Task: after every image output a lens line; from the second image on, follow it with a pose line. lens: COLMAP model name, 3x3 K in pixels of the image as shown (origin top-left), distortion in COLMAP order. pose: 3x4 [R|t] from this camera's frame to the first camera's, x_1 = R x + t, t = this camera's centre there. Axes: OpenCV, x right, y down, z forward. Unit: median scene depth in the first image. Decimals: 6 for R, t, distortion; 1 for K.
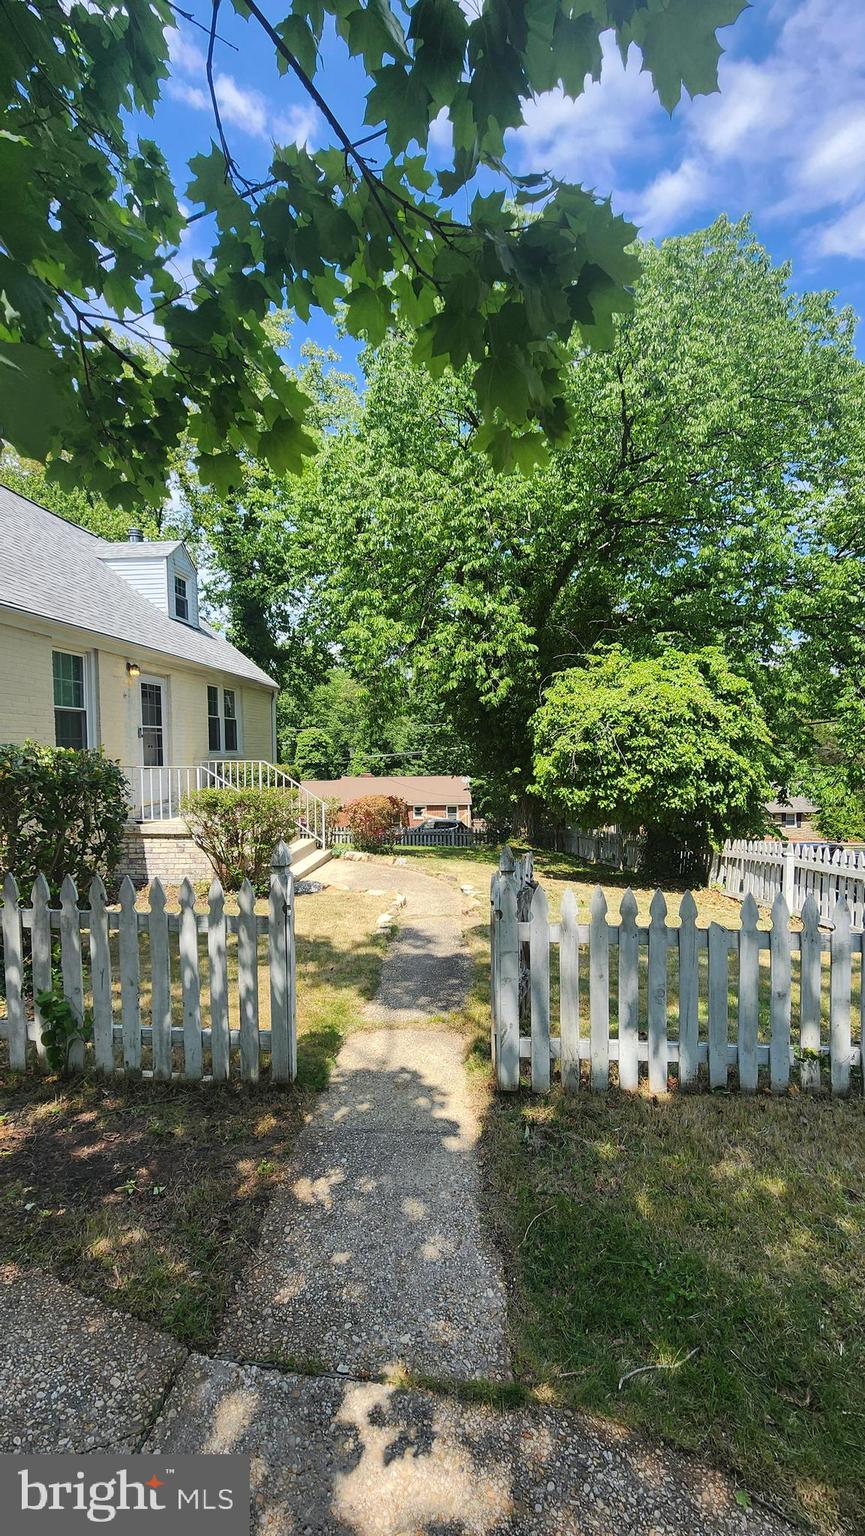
lens RADIAL K [[626.1, 0, 434.3], [0, 626.1, 772.8], [0, 0, 1]] dist [-0.002386, -0.000077]
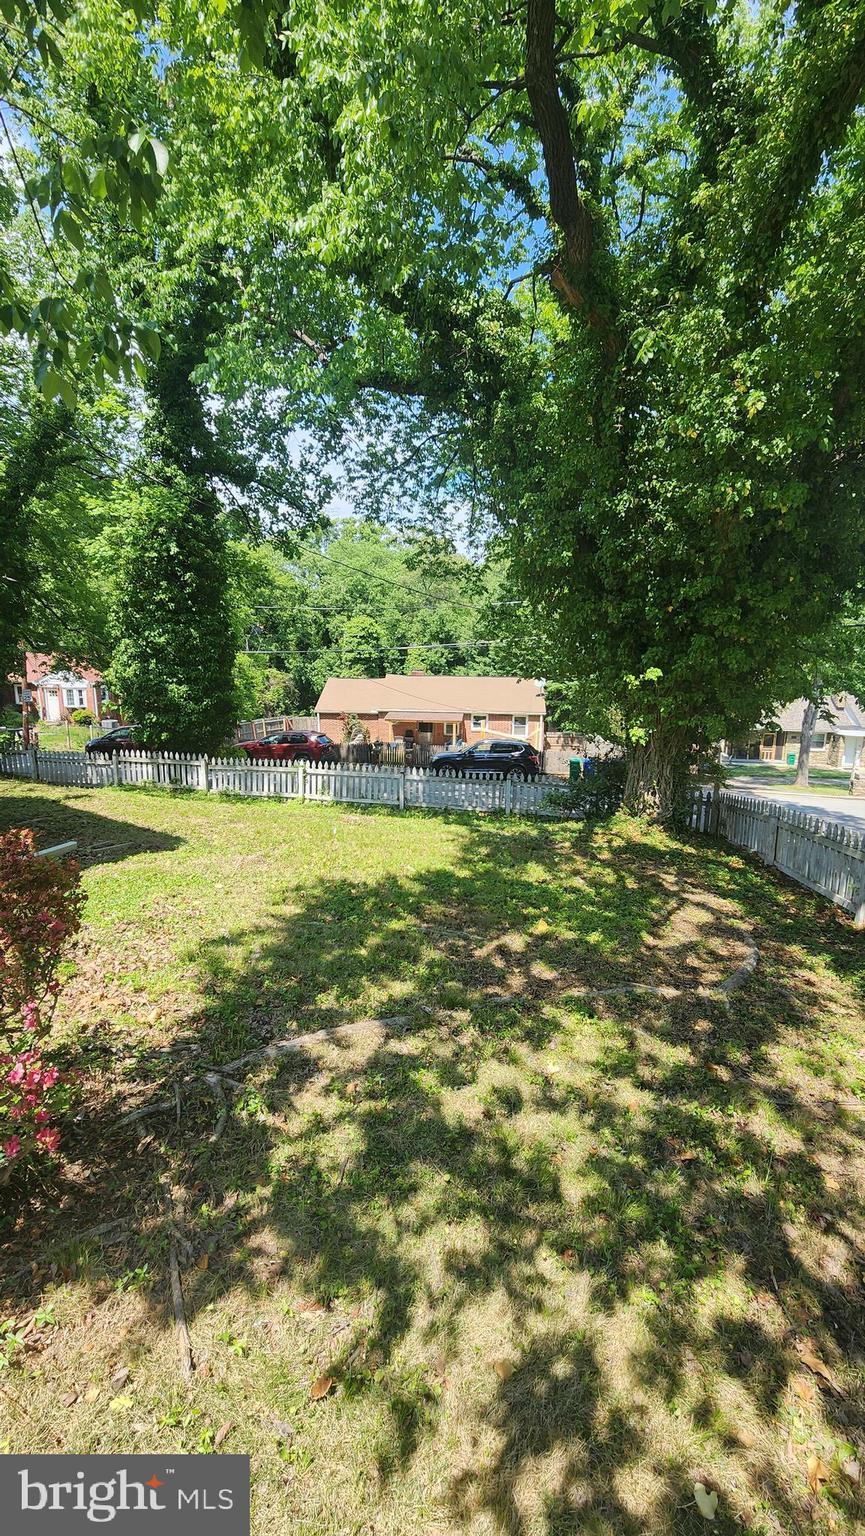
lens RADIAL K [[626.1, 0, 430.5], [0, 626.1, 764.1], [0, 0, 1]] dist [-0.002386, -0.000077]
pose [[0.992102, 0.043622, -0.117606, 0.011515], [-0.025923, 0.988644, 0.148025, -0.000914], [0.122727, -0.143807, 0.981966, 0.200094]]
